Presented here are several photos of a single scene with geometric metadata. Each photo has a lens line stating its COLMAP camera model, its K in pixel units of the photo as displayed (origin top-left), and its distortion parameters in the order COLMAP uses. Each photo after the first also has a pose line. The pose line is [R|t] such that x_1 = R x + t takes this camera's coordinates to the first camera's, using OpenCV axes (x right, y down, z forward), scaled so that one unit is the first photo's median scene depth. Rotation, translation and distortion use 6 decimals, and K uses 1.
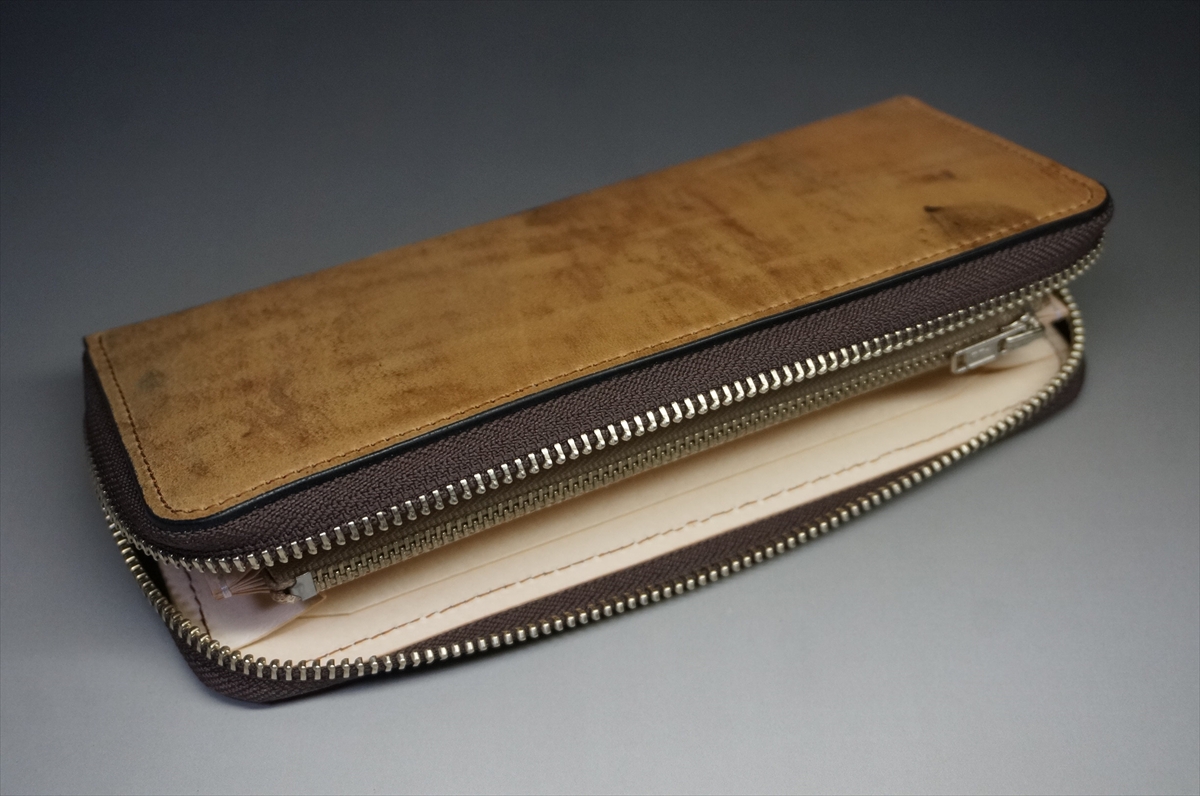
lens RADIAL K [[1593.5, 0, 596.0], [0, 1593.5, 398.7], [0, 0, 1]] dist [0.004503, 0.000000]
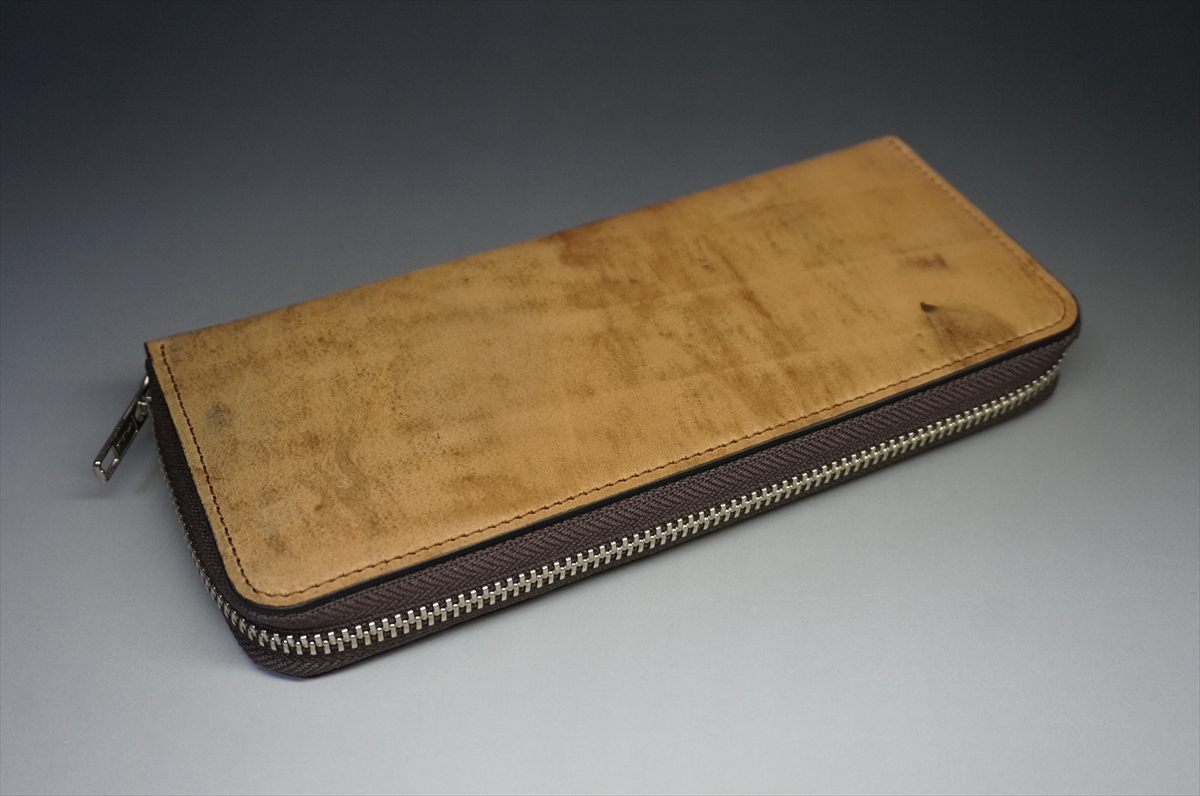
lens RADIAL K [[1280.1, 0, 605.4], [0, 1280.1, 396.9], [0, 0, 1]] dist [-0.013463, 0.000000]
pose [[0.998741, -0.041529, -0.028124, 0.006102], [0.035600, 0.981948, -0.185769, 0.119722], [0.035331, 0.184534, 0.982191, 0.128204]]
